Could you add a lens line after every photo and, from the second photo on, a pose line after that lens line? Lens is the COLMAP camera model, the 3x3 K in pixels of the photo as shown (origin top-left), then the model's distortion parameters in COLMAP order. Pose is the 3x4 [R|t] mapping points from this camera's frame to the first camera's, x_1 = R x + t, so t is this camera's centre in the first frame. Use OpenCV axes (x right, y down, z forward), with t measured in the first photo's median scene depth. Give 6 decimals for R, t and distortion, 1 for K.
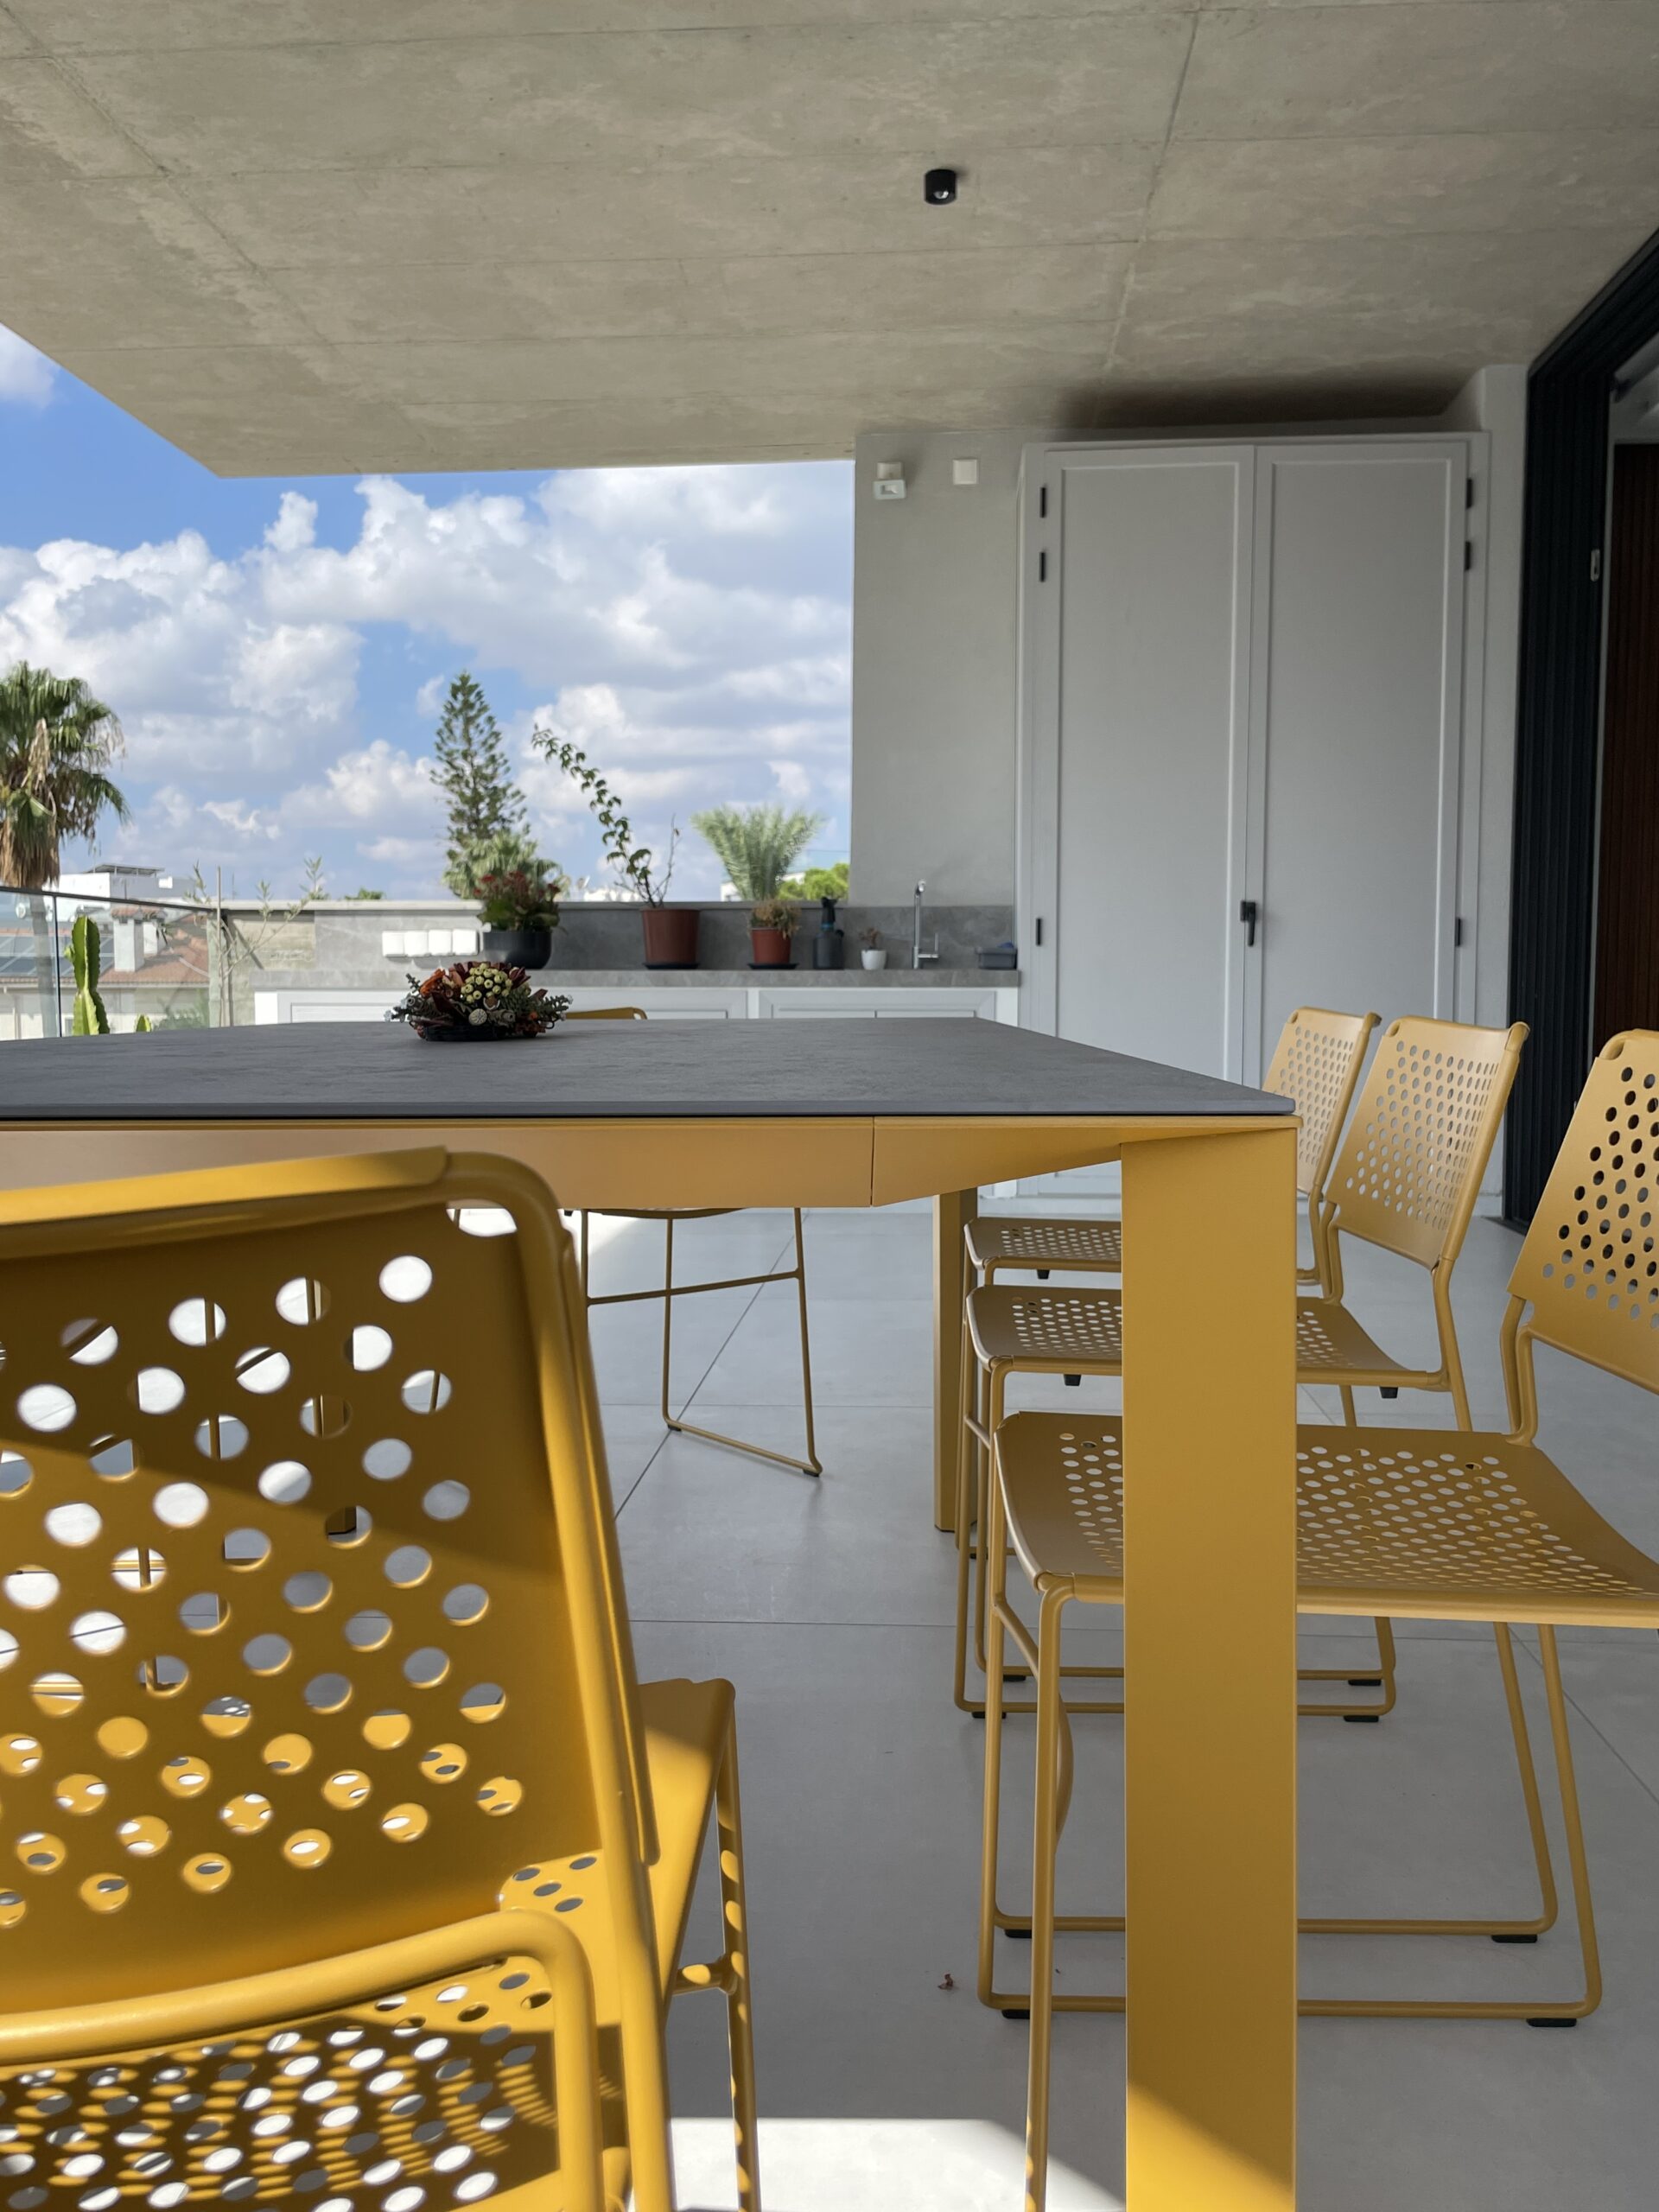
lens RADIAL K [[1873.9, 0, 817.4], [0, 1873.9, 1102.5], [0, 0, 1]] dist [0.096462, -0.136570]
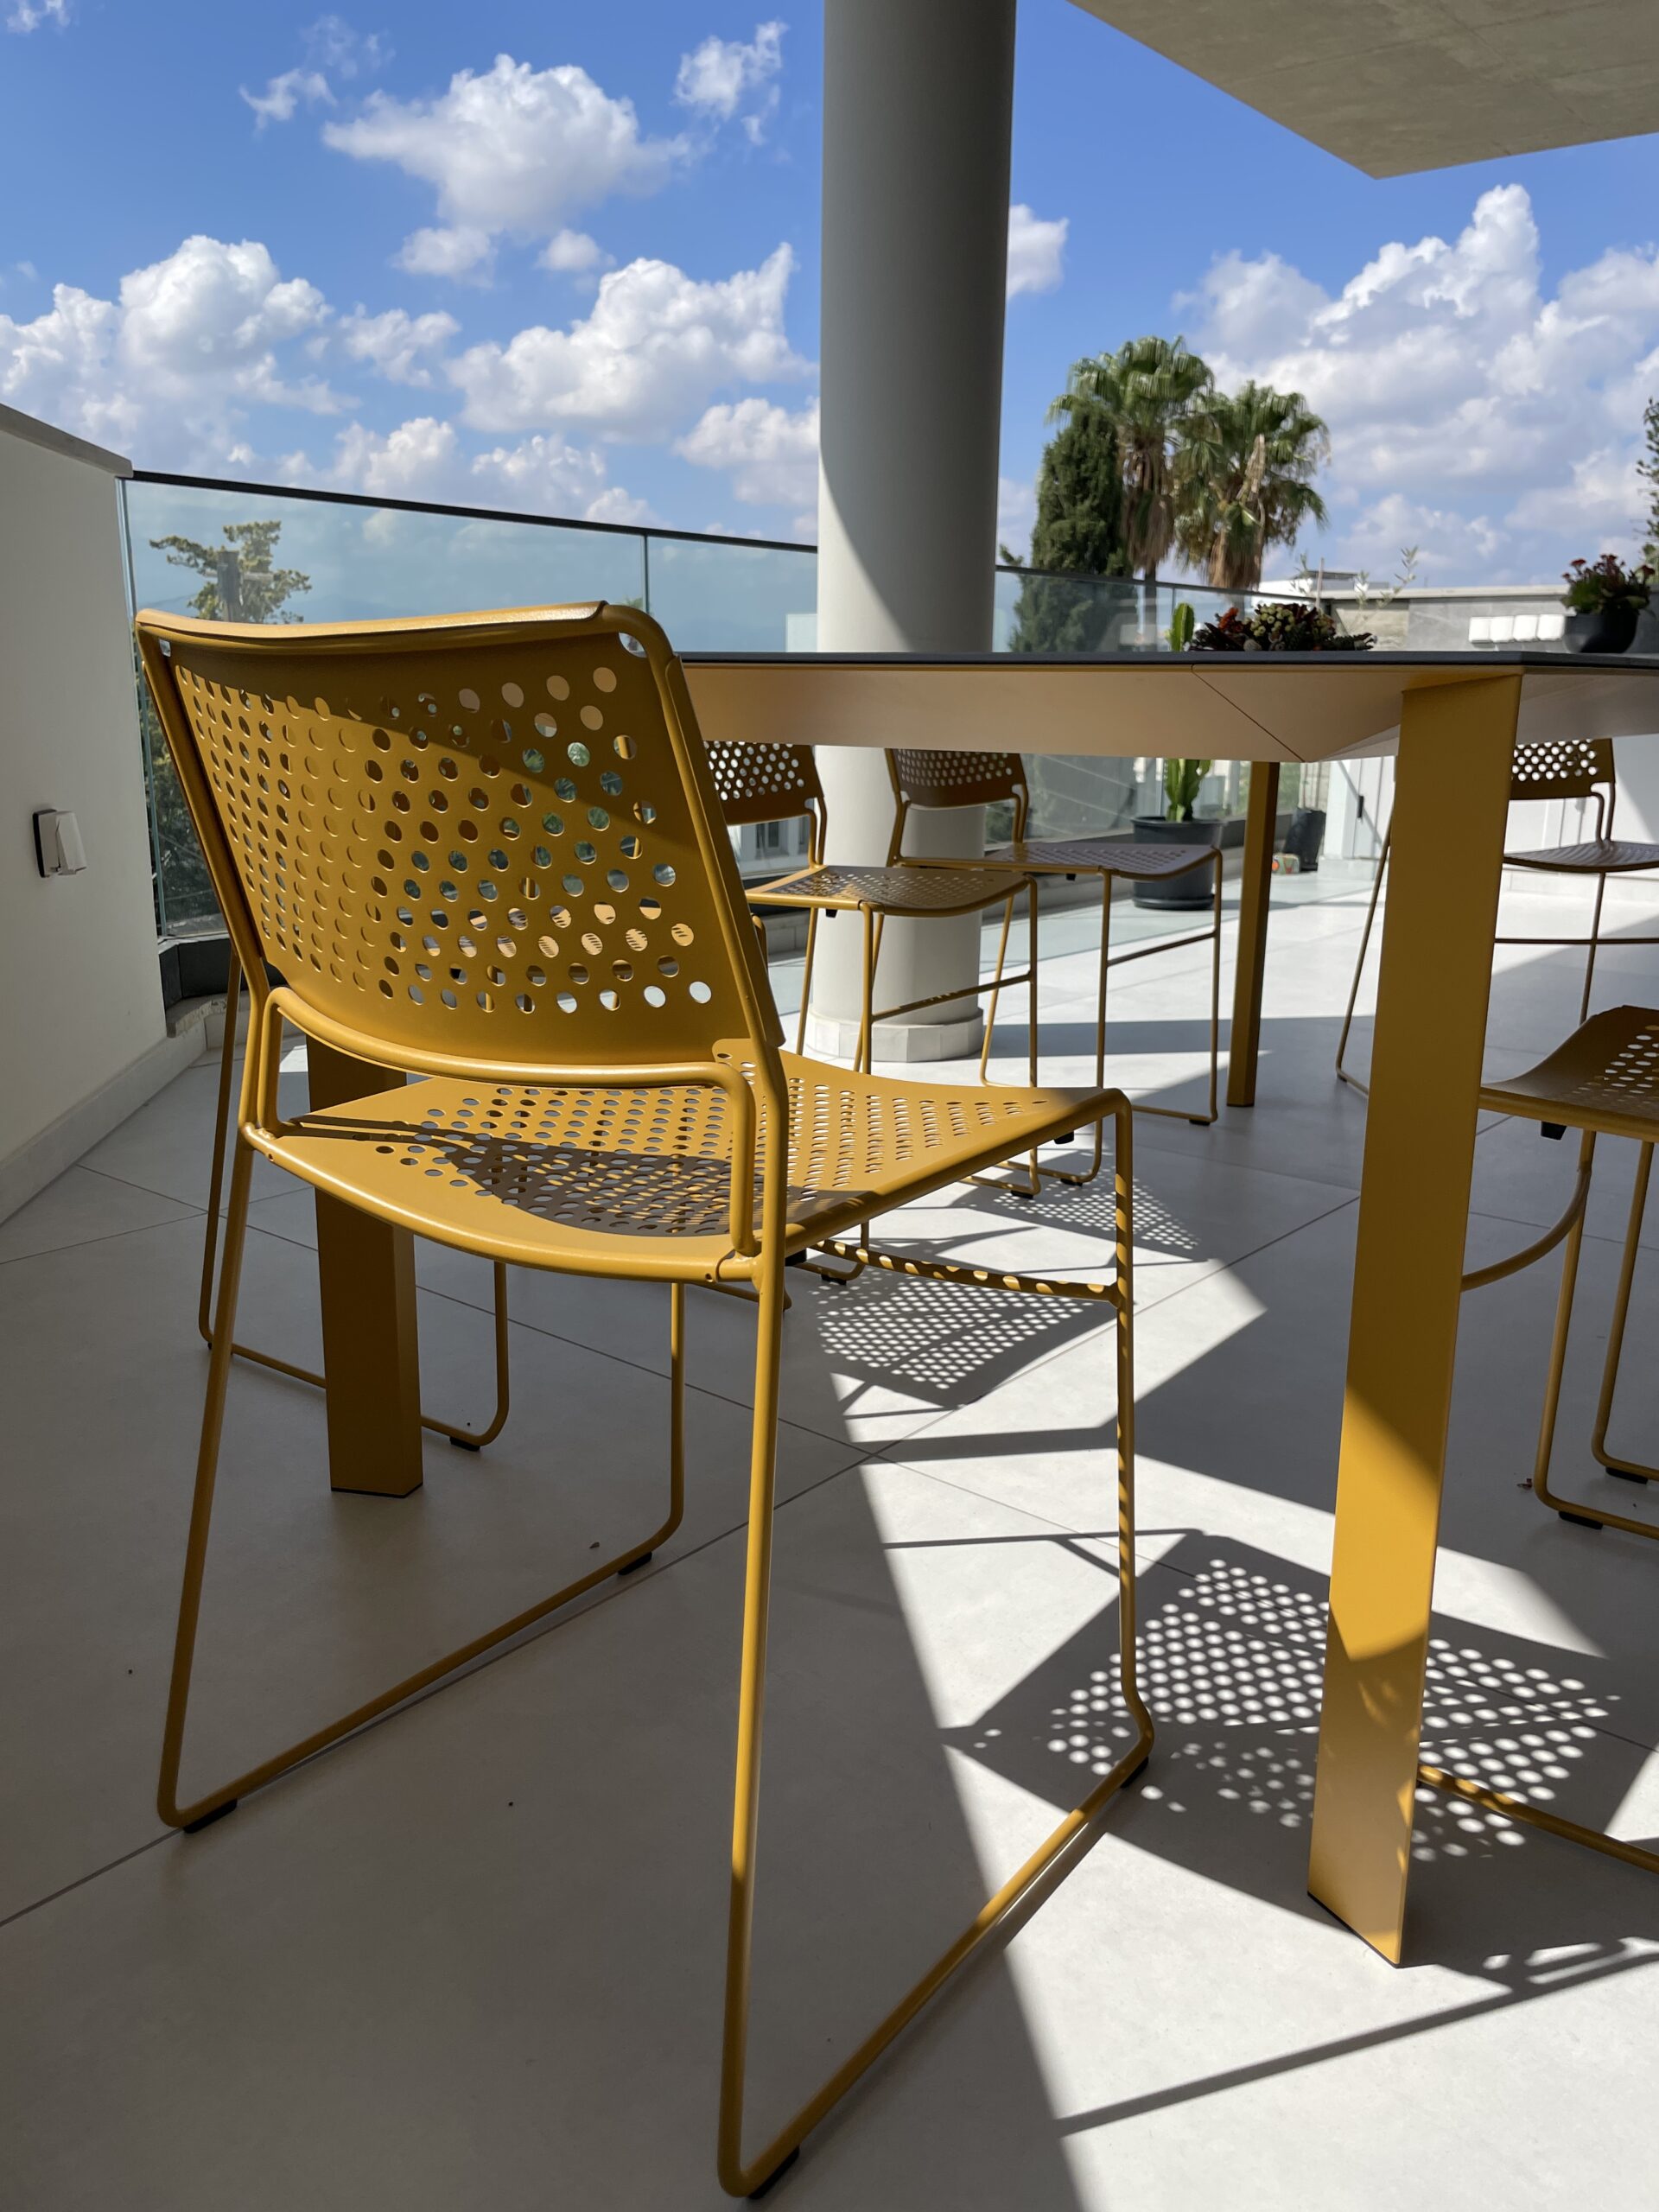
lens RADIAL K [[1695.0, 0, 847.2], [0, 1695.0, 1090.9], [0, 0, 1]] dist [0.092738, -0.128642]
pose [[0.817386, 0.150766, -0.556012, 0.062828], [-0.054480, 0.981052, 0.185927, 0.010583], [0.573508, -0.121682, 0.810112, -0.018607]]
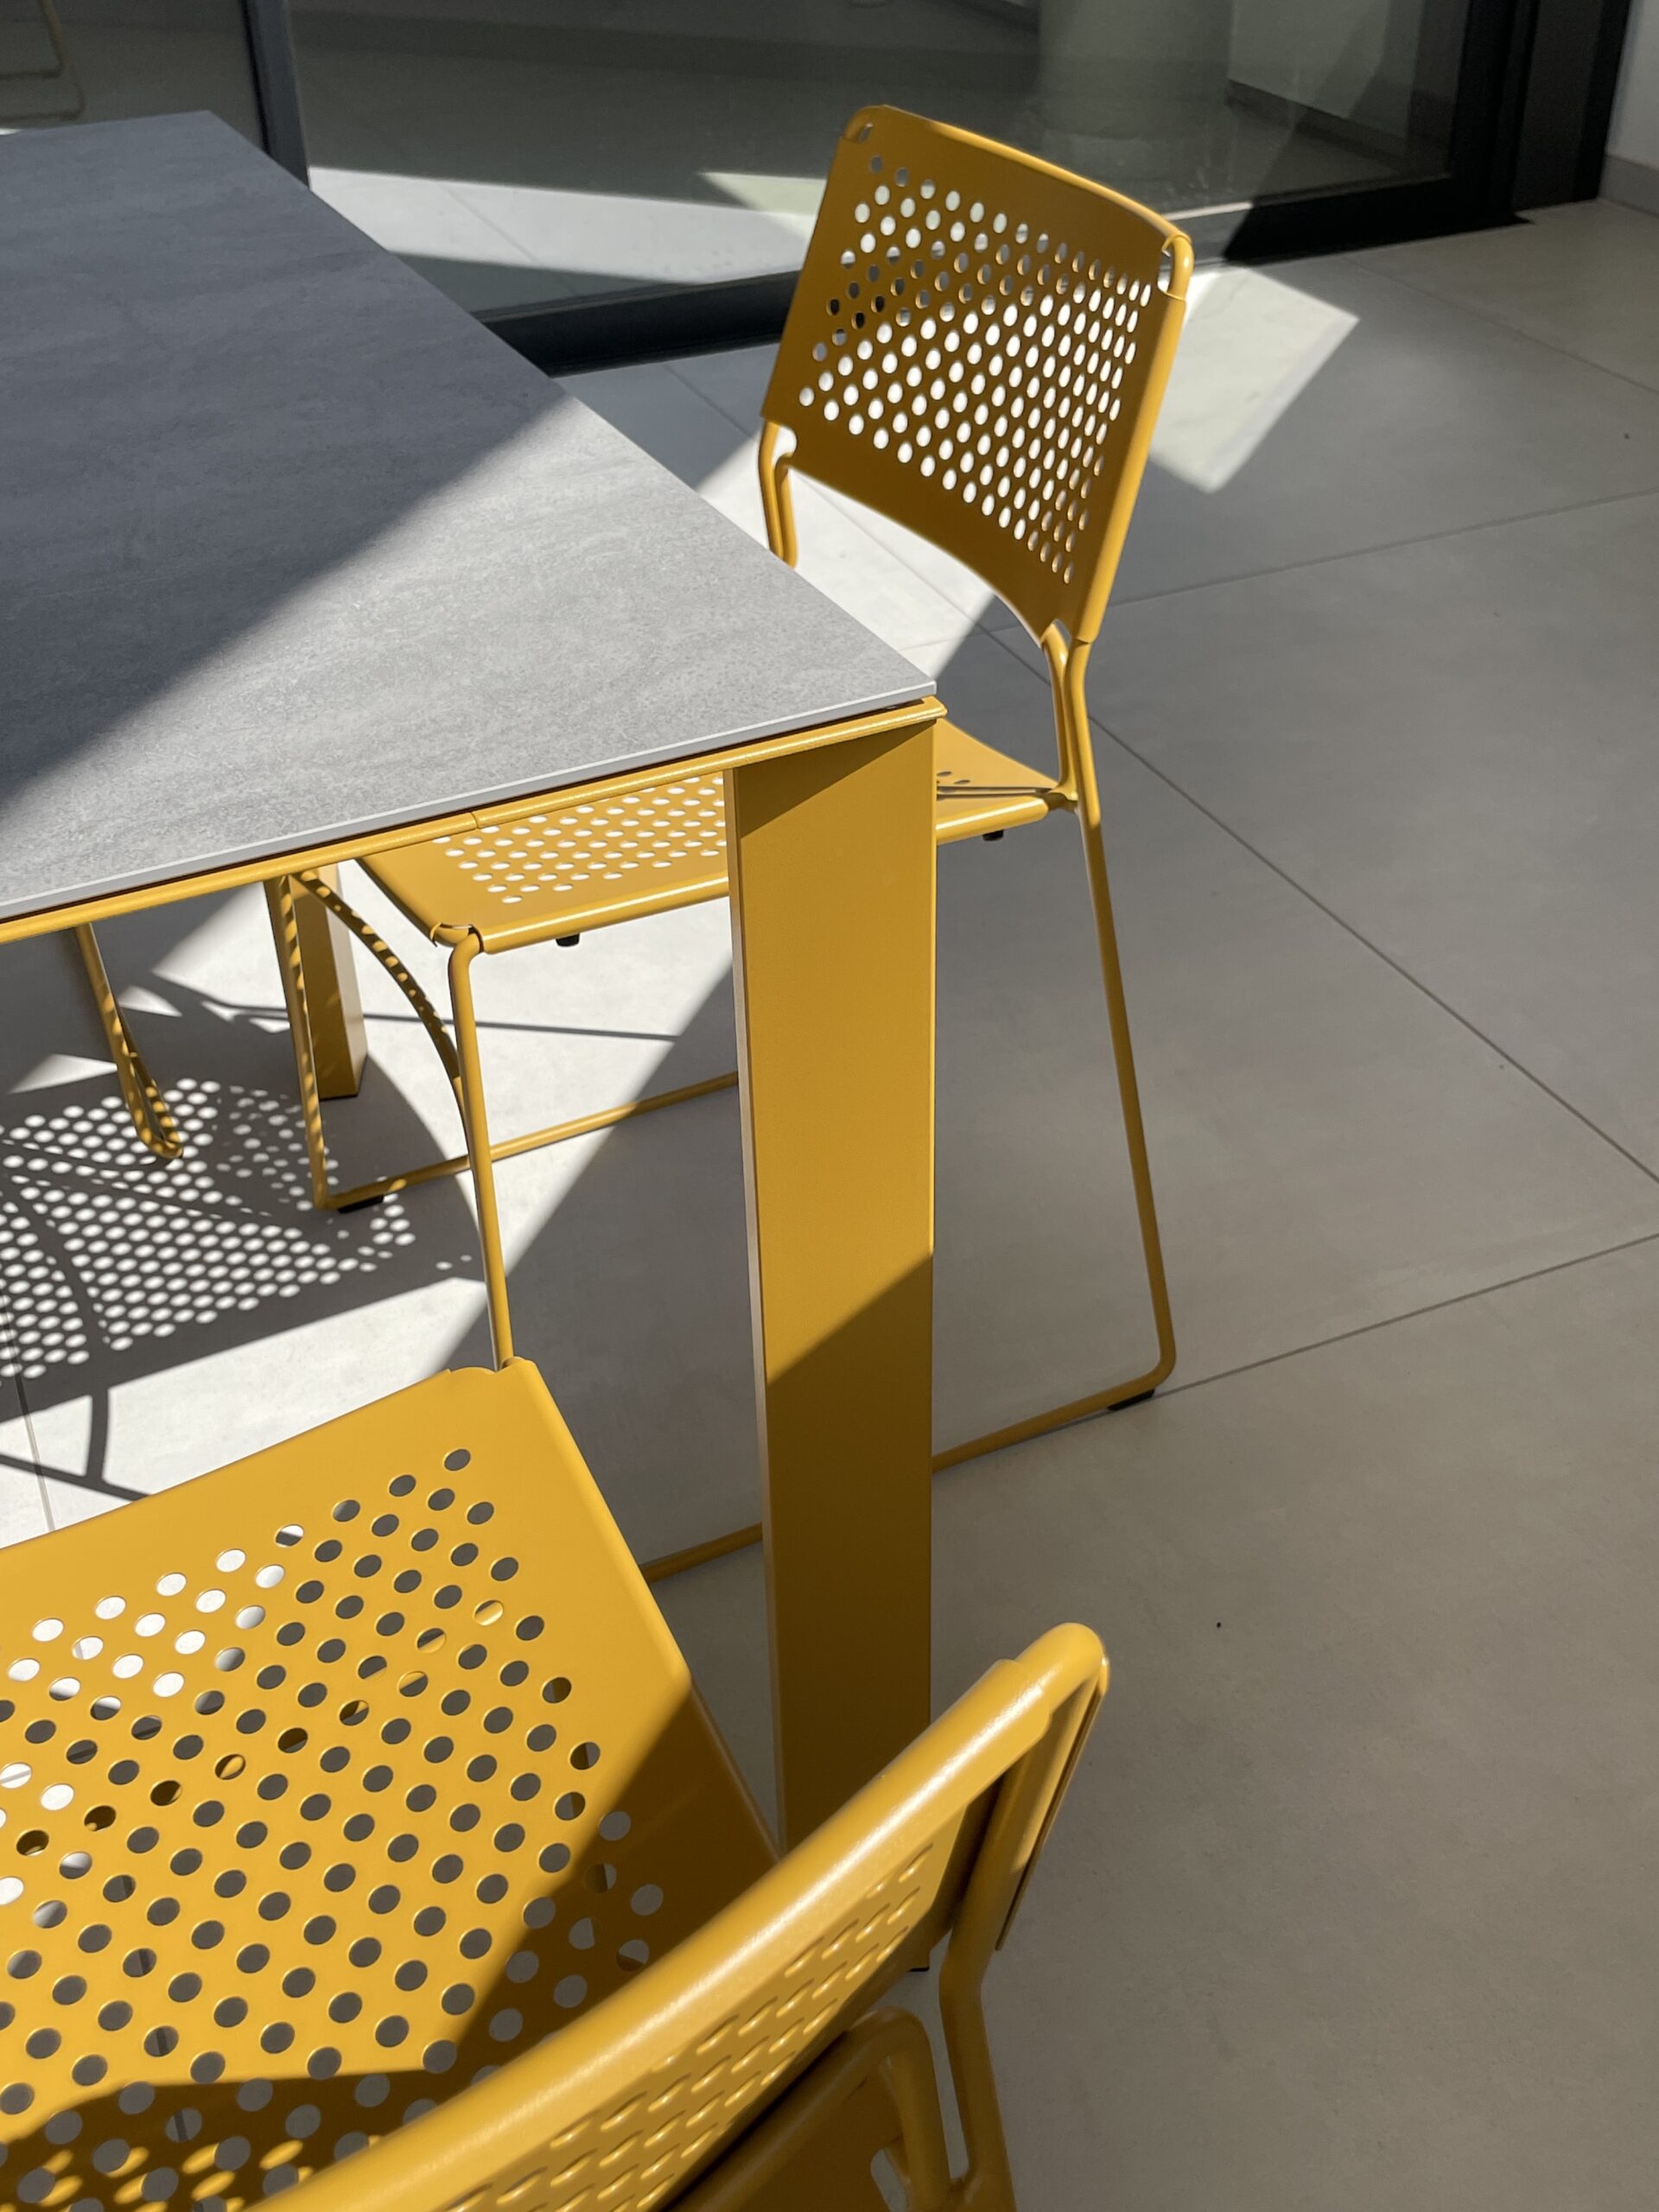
lens RADIAL K [[2313.0, 0, 824.9], [0, 2313.0, 1112.2], [0, 0, 1]] dist [0.074642, 0.000000]
pose [[-0.466009, -0.505509, 0.726152, -0.212530], [0.082078, 0.792477, 0.604354, -0.054635], [-0.880965, 0.341235, -0.327810, 0.170351]]
